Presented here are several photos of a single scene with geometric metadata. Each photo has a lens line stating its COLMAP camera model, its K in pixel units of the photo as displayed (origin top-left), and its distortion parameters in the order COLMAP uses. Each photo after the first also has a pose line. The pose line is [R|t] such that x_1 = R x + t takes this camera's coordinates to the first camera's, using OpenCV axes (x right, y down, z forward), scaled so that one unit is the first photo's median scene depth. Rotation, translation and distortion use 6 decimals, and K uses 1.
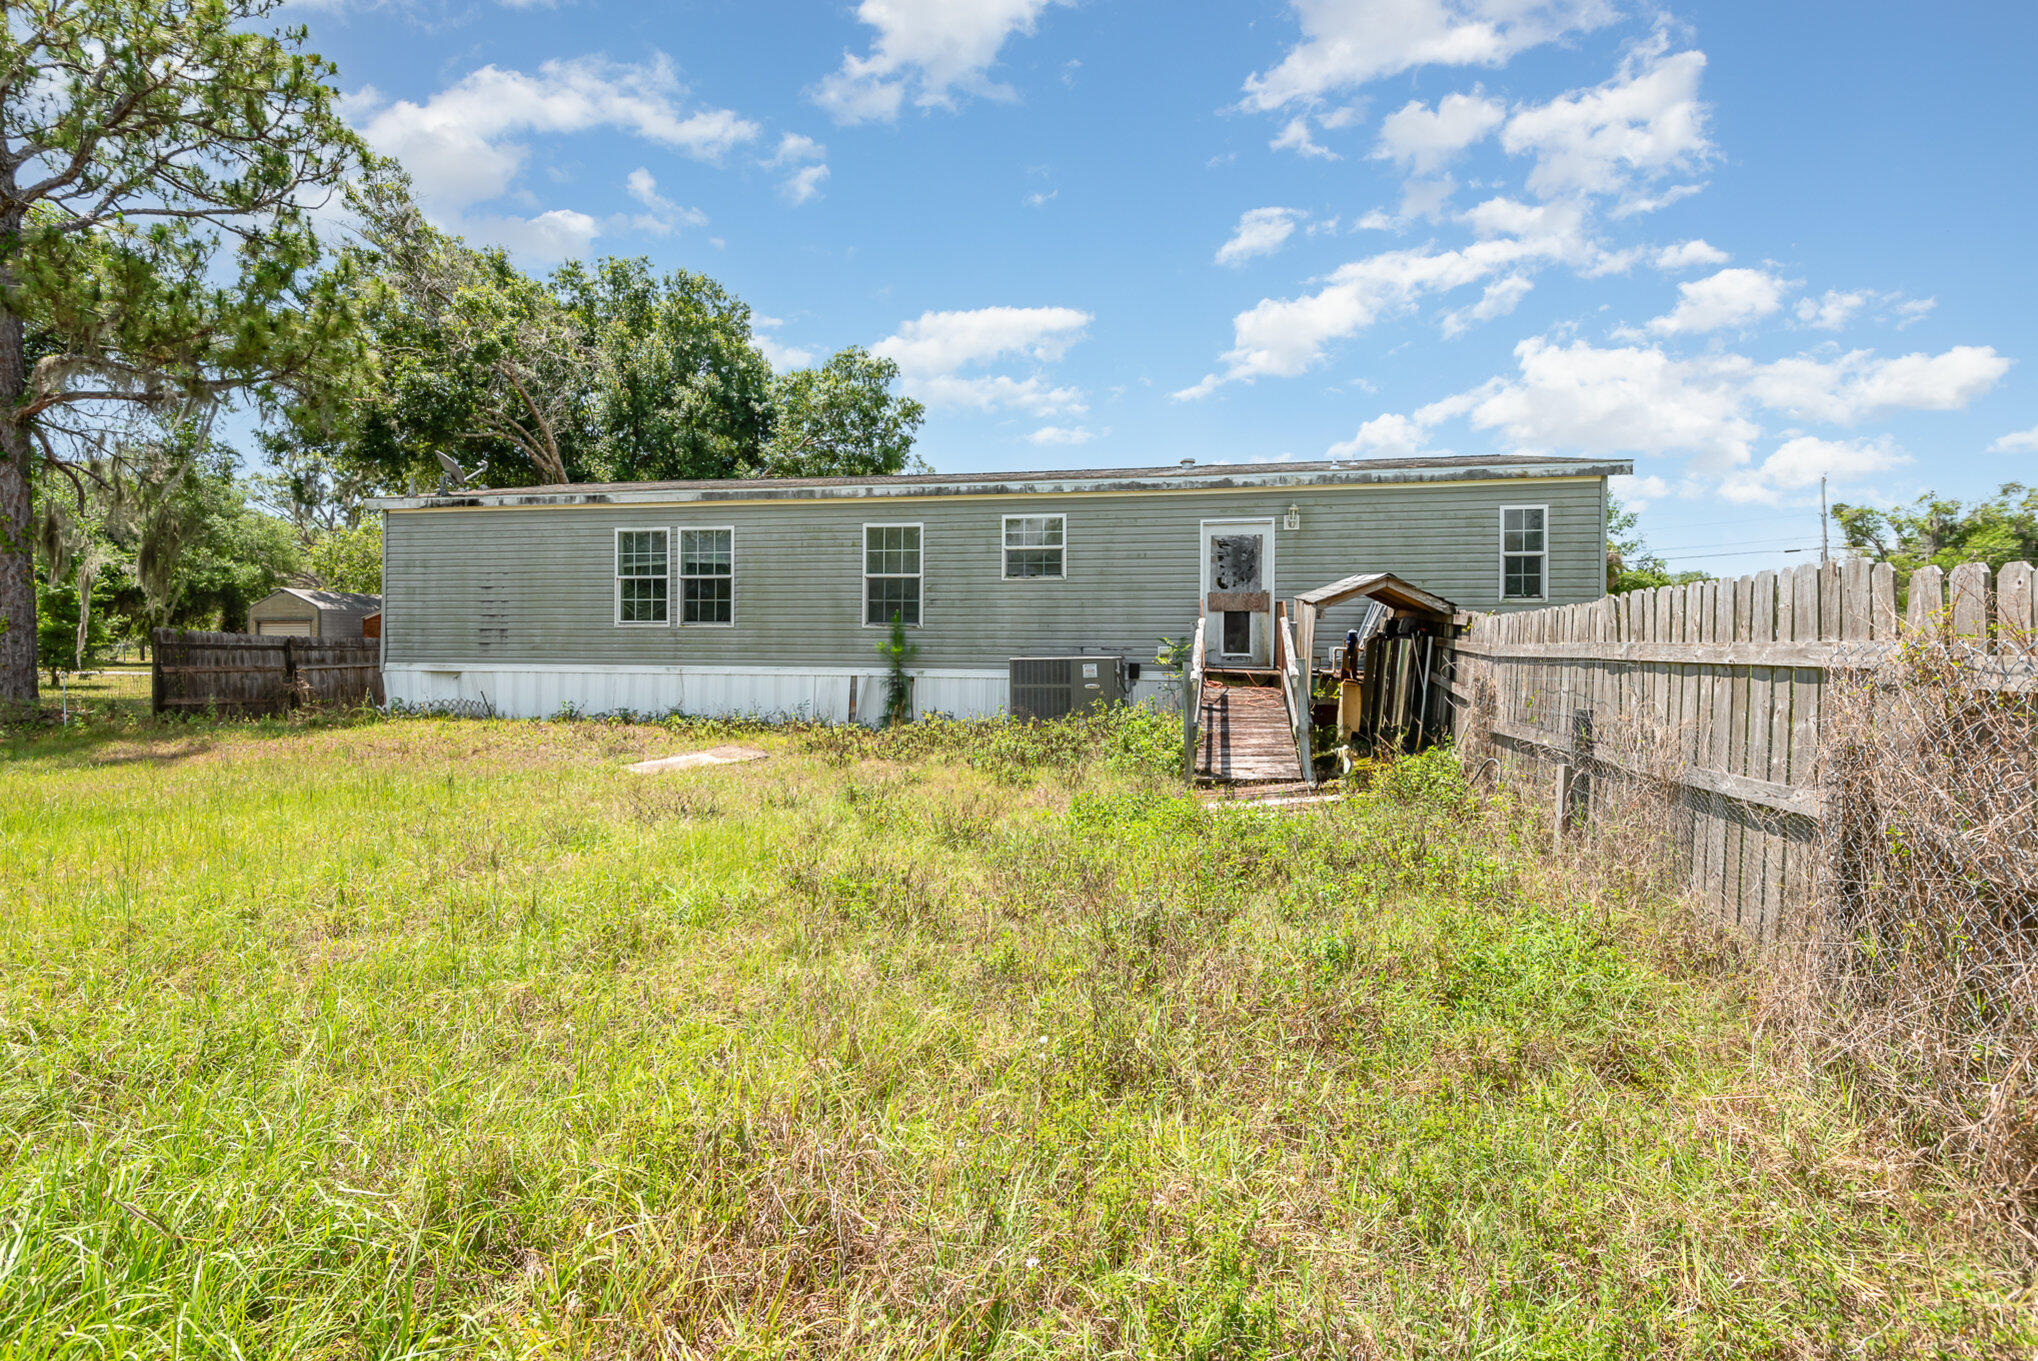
lens RADIAL K [[925.2, 0, 1024.9], [0, 925.2, 657.6], [0, 0, 1]] dist [0.031786, -0.015378]
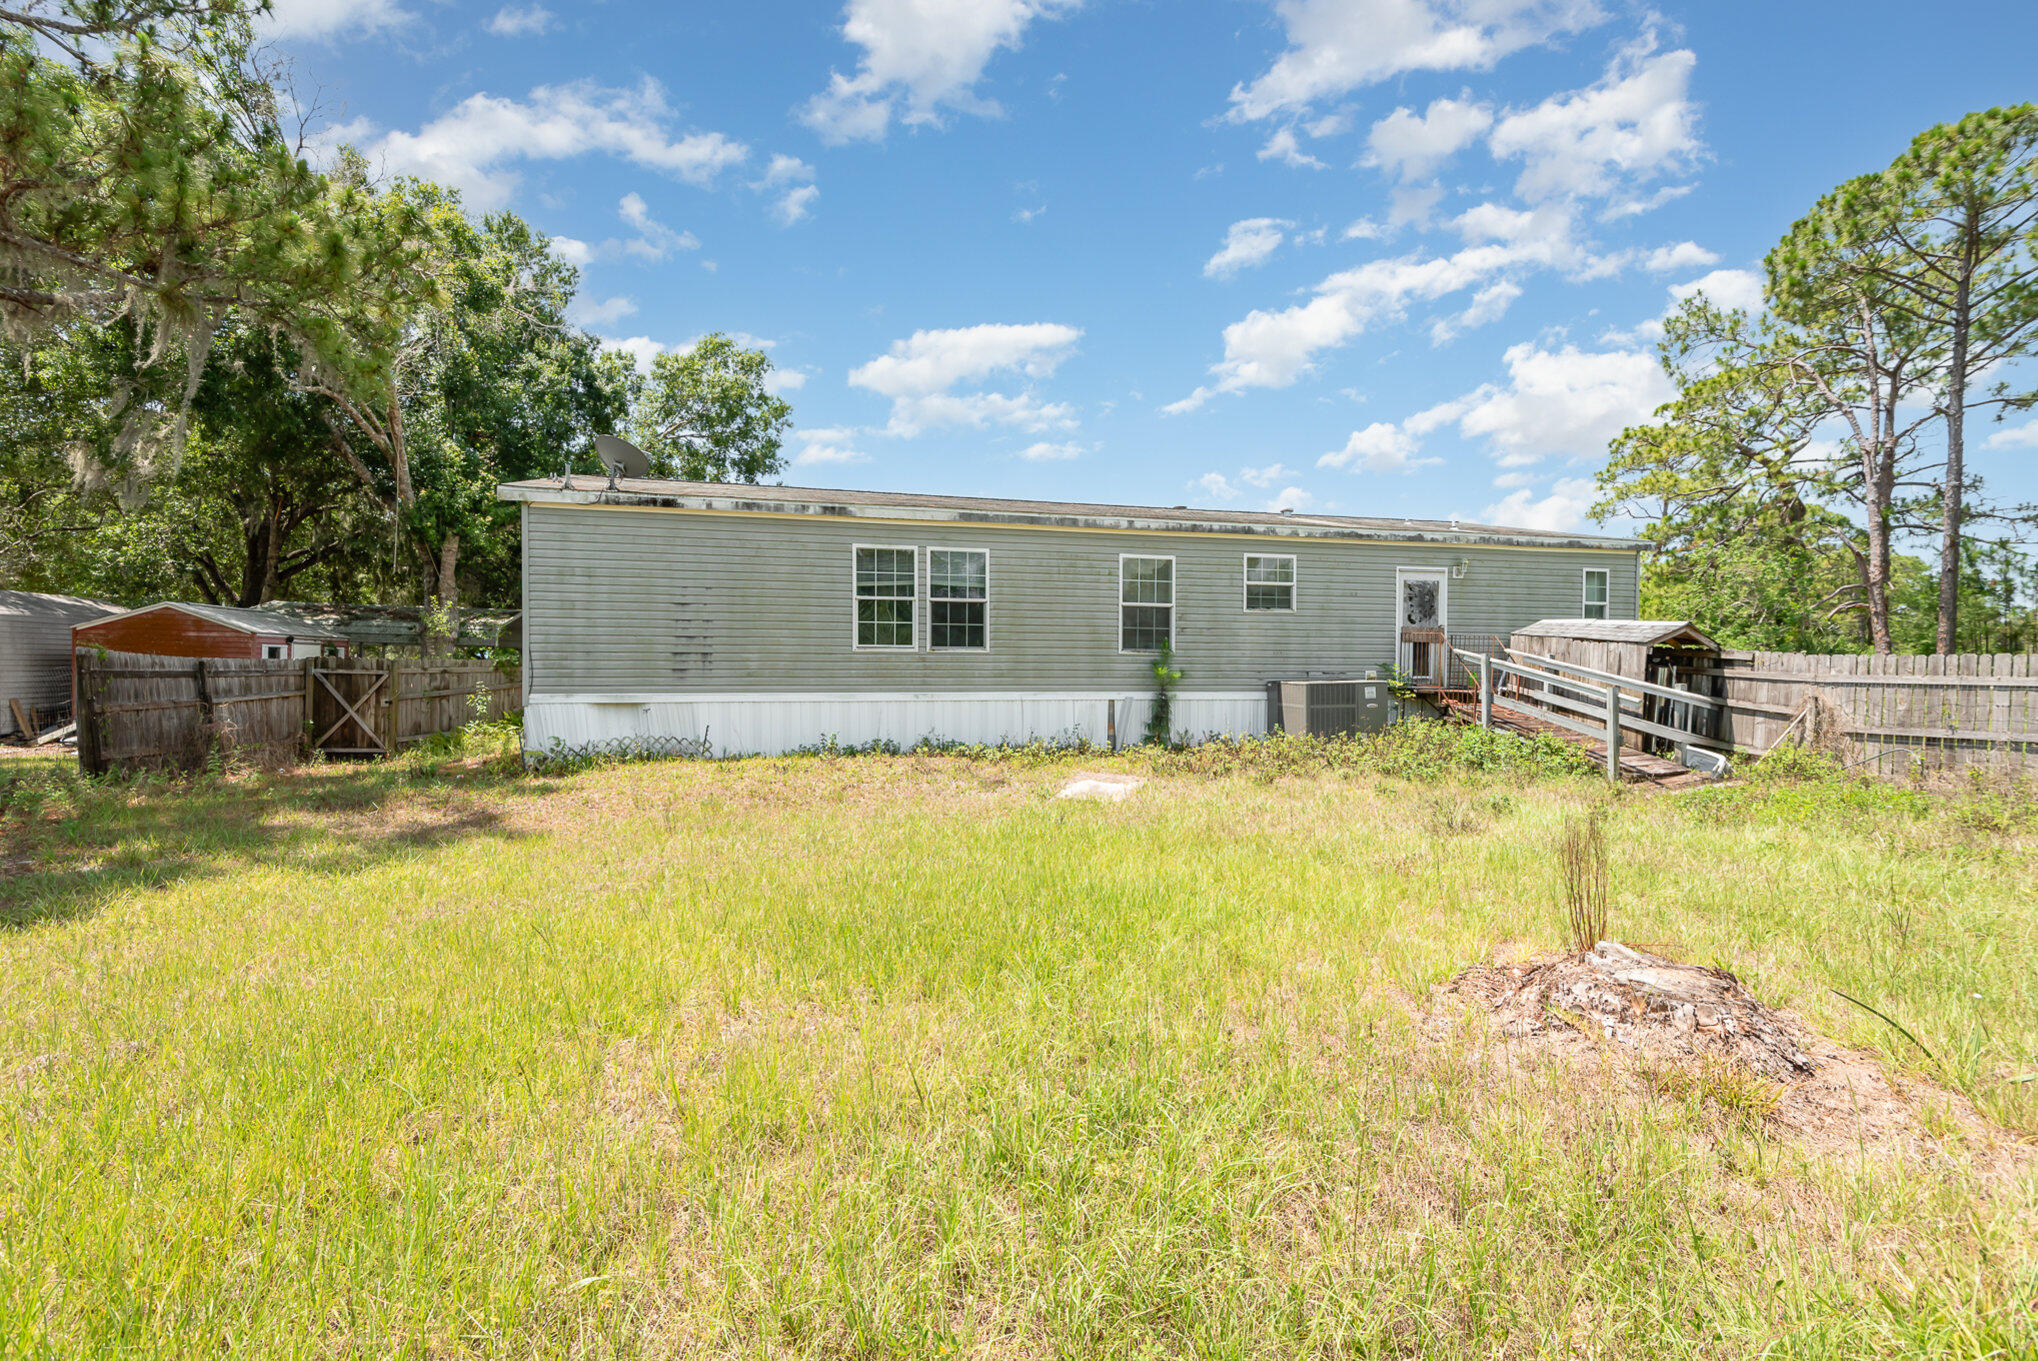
lens RADIAL K [[925.2, 0, 1024.9], [0, 925.2, 657.6], [0, 0, 1]] dist [0.031786, -0.015378]
pose [[0.899138, 0.000818, 0.437665, -0.727087], [0.003951, 0.999942, -0.009987, -0.017915], [-0.437648, 0.010709, 0.899083, 0.112470]]
